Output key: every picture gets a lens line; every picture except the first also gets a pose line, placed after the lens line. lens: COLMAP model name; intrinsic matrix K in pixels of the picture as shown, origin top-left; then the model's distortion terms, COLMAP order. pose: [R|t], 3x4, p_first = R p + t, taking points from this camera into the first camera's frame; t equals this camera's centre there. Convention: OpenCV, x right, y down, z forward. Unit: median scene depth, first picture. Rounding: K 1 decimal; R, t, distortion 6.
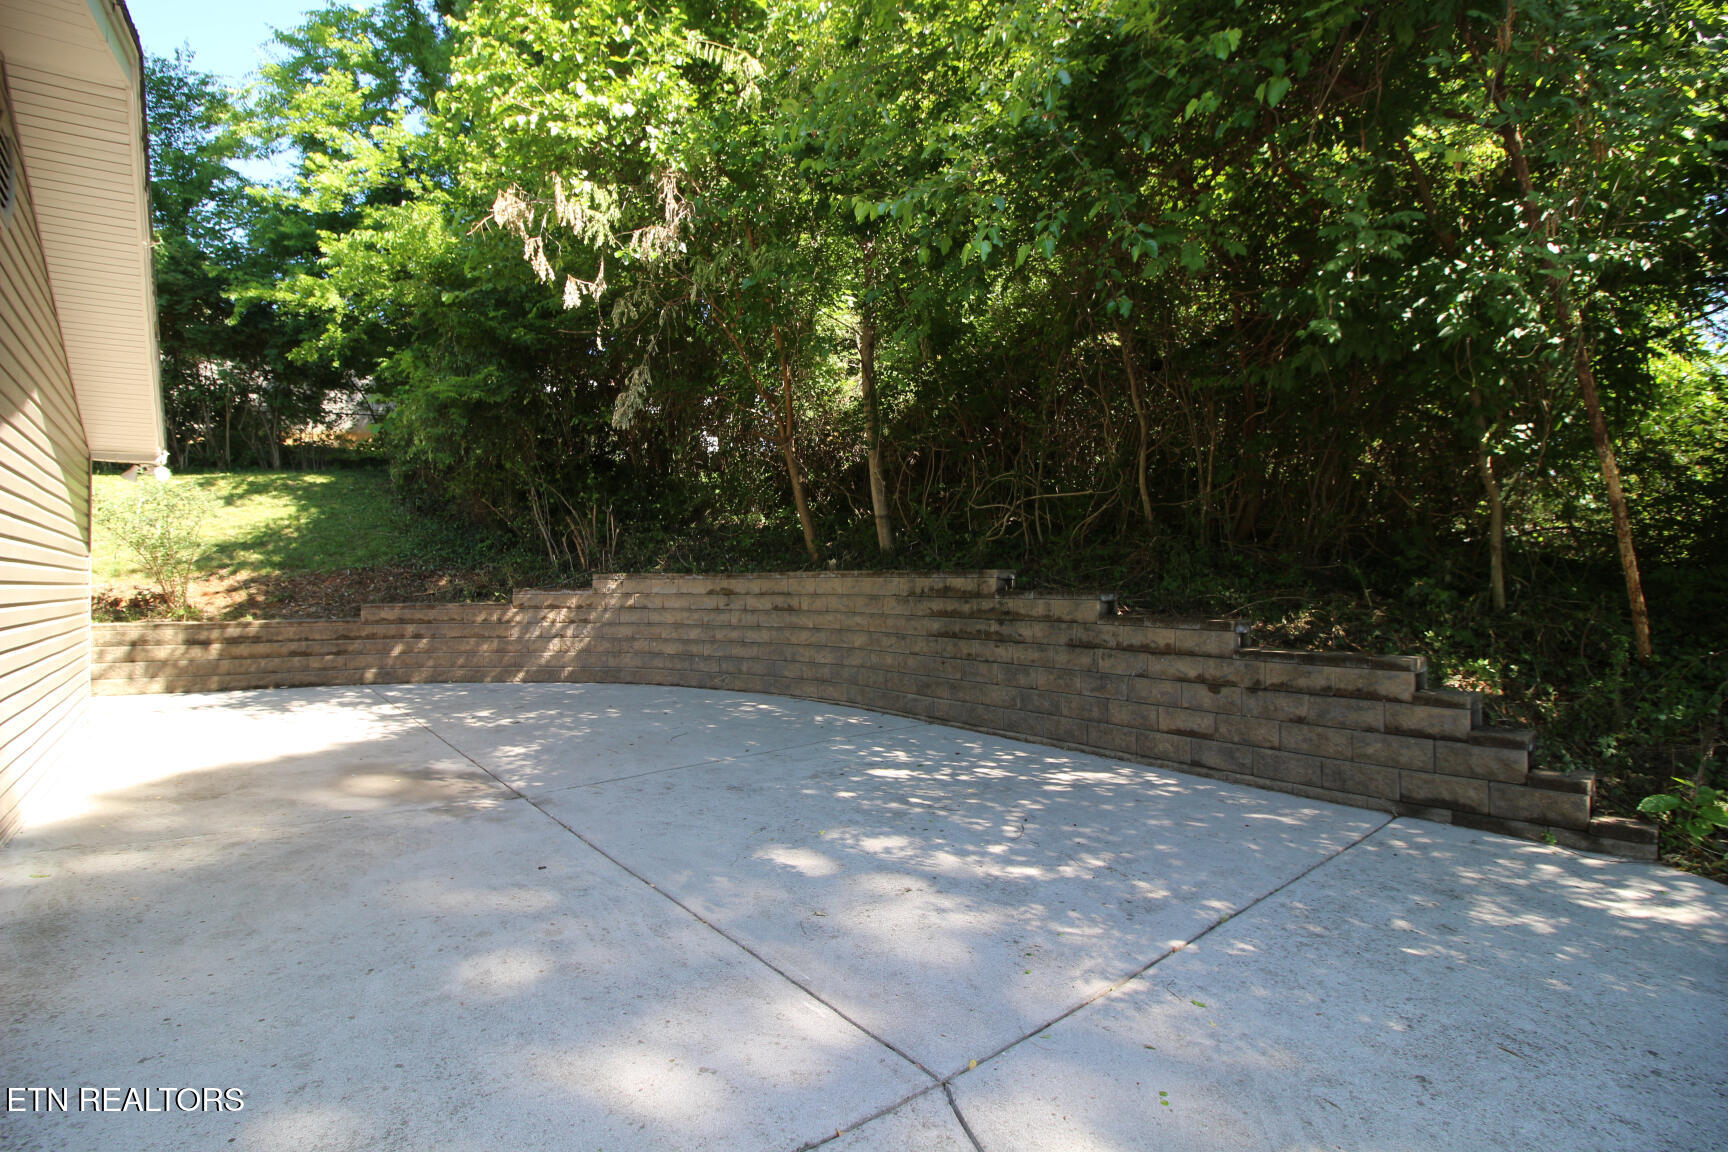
lens RADIAL K [[800.9, 0, 859.0], [0, 800.9, 576.6], [0, 0, 1]] dist [-0.005411, -0.003933]
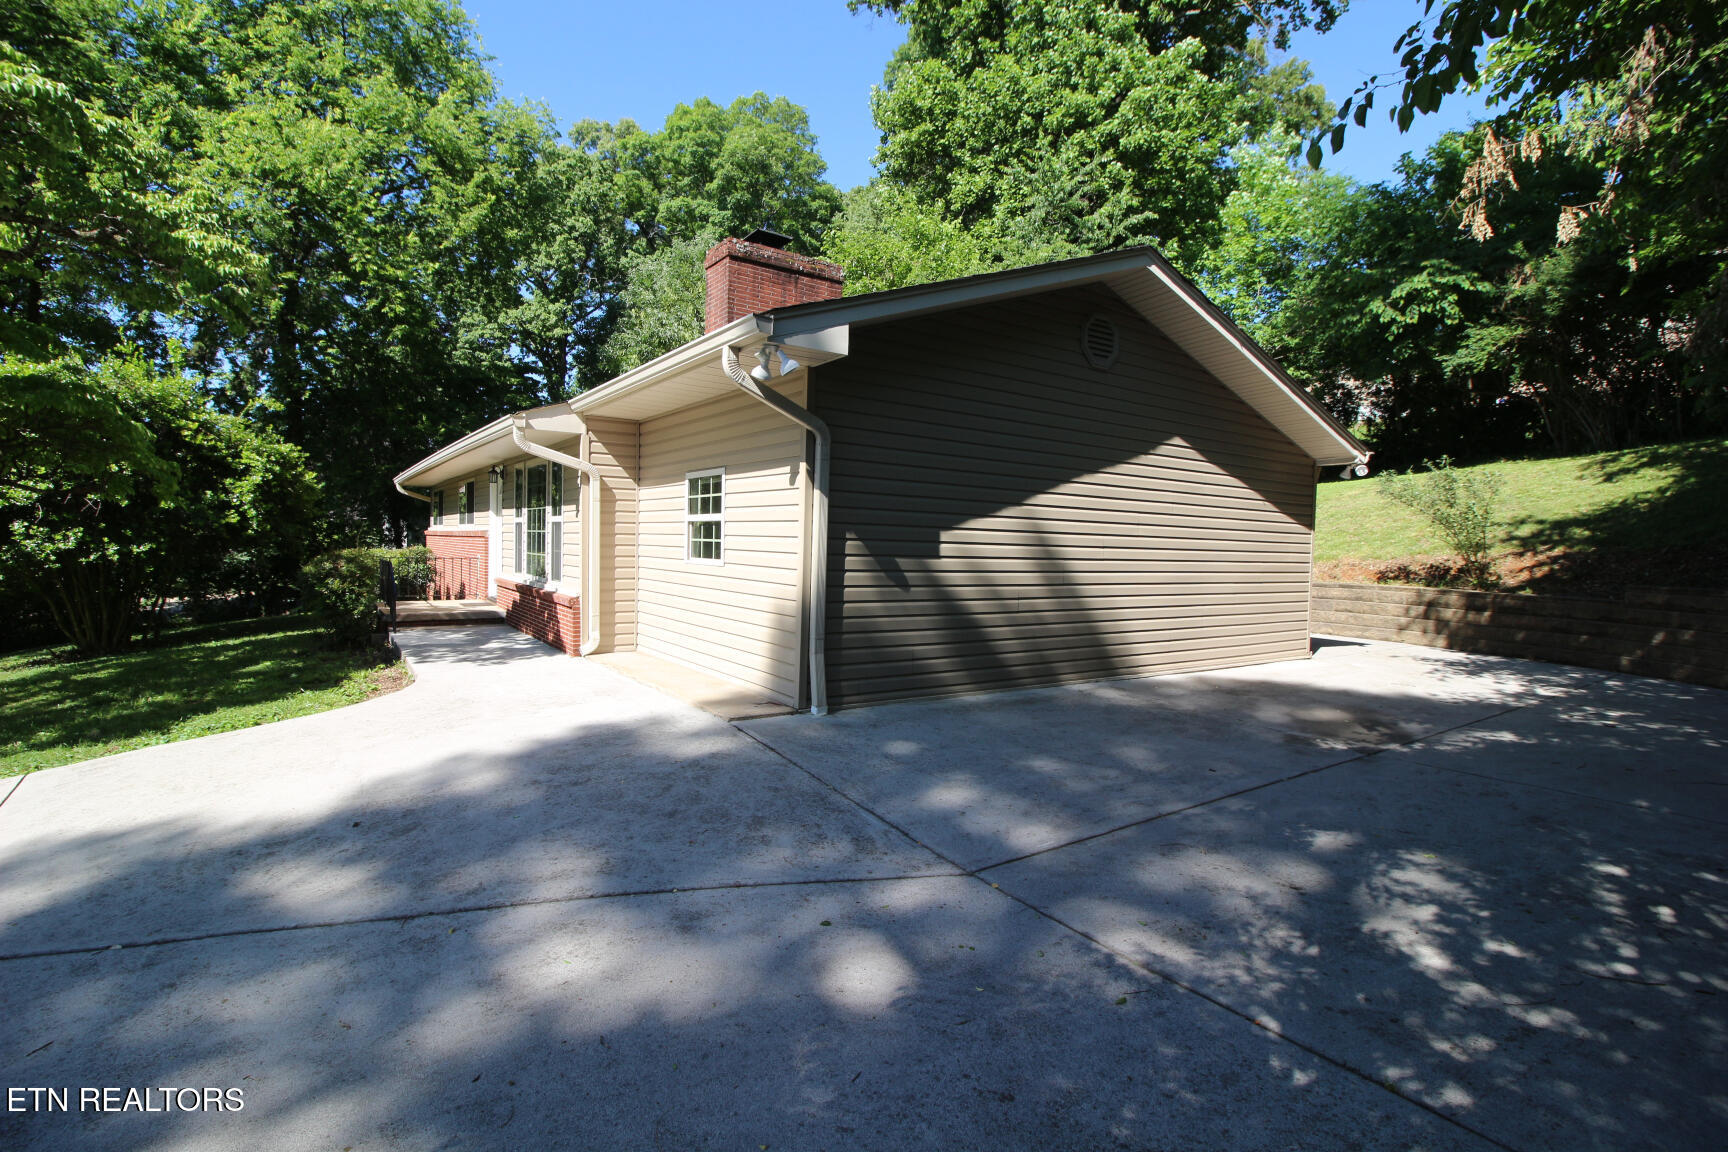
lens RADIAL K [[800.9, 0, 857.2], [0, 800.9, 574.8], [0, 0, 1]] dist [-0.005411, -0.003933]
pose [[-0.086283, 0.044693, -0.995268, 0.396886], [-0.020241, 0.998708, 0.046603, -0.001099], [0.996065, 0.024167, -0.085267, 0.220256]]
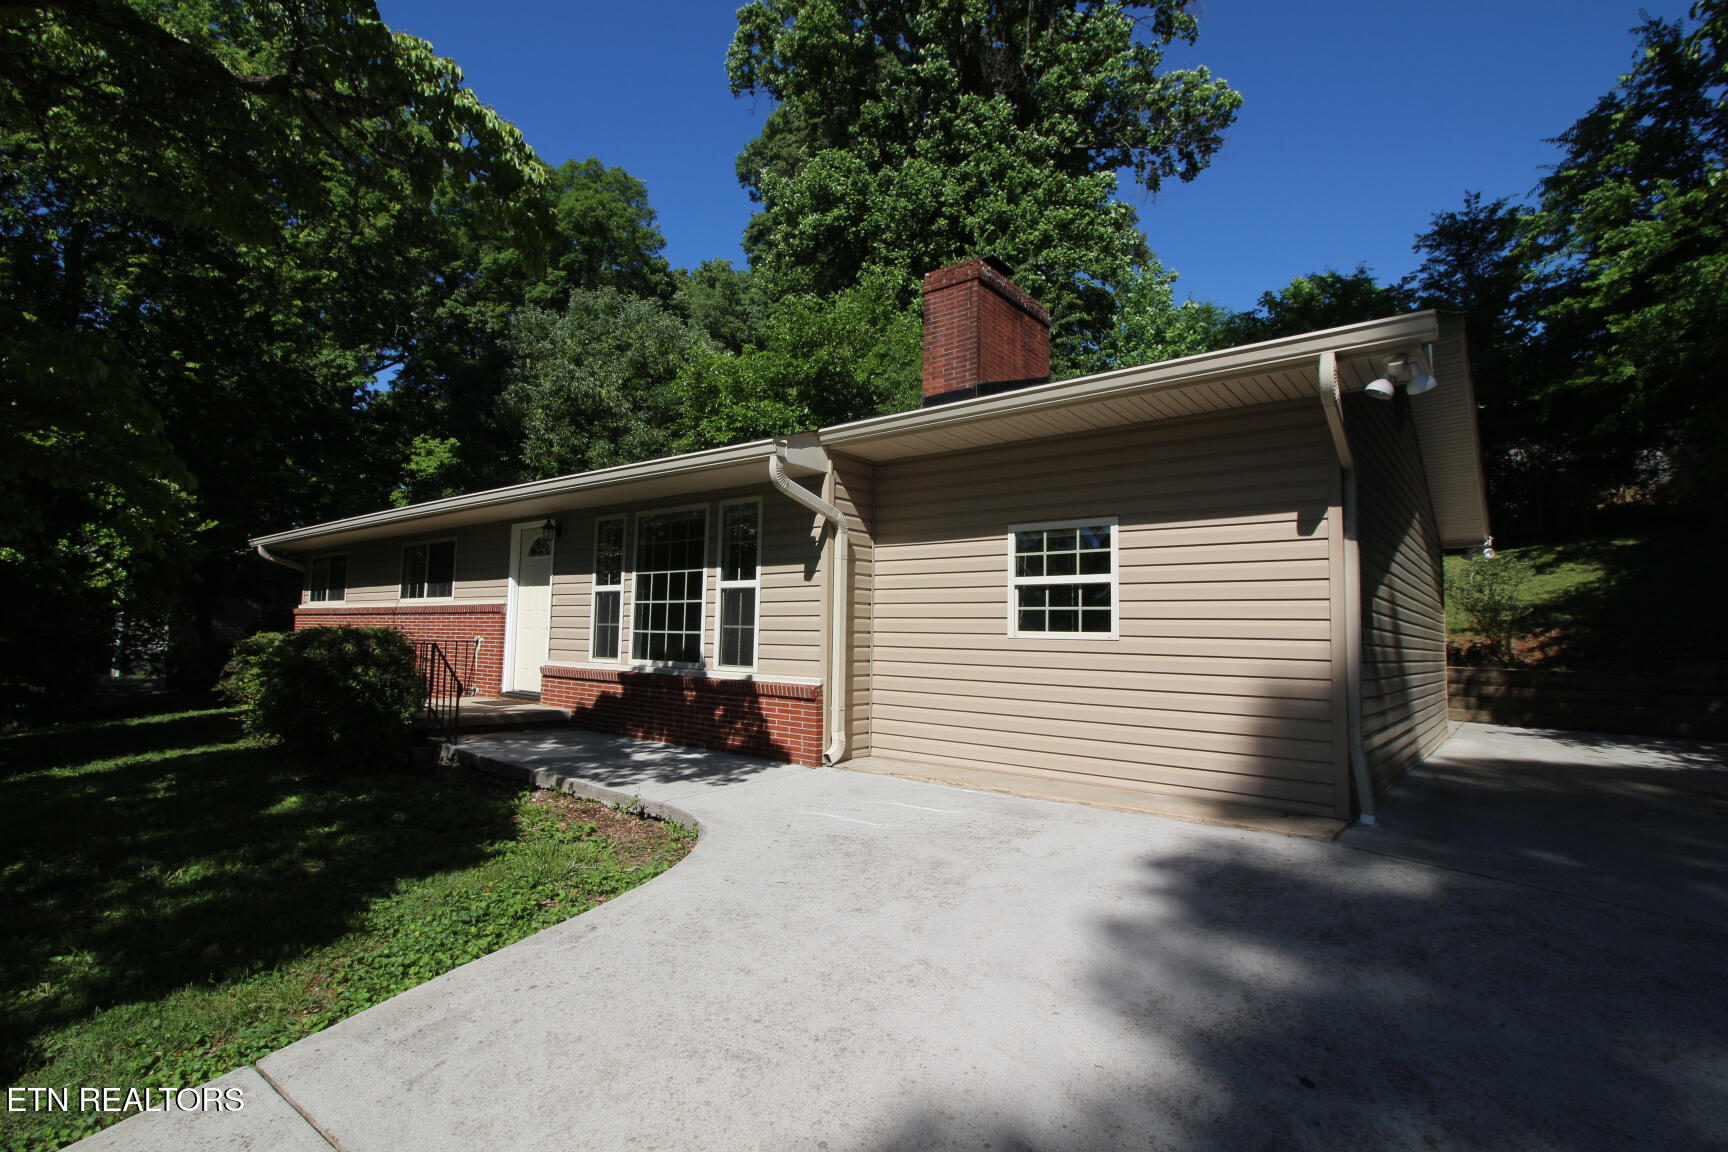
lens RADIAL K [[818.1, 0, 864.3], [0, 818.1, 574.2], [0, 0, 1]] dist [-0.008237, -0.002346]
pose [[0.200758, -0.068173, -0.977266, 0.221741], [-0.021860, 0.997016, -0.074041, 0.027966], [0.979397, 0.036227, 0.198669, -0.261435]]
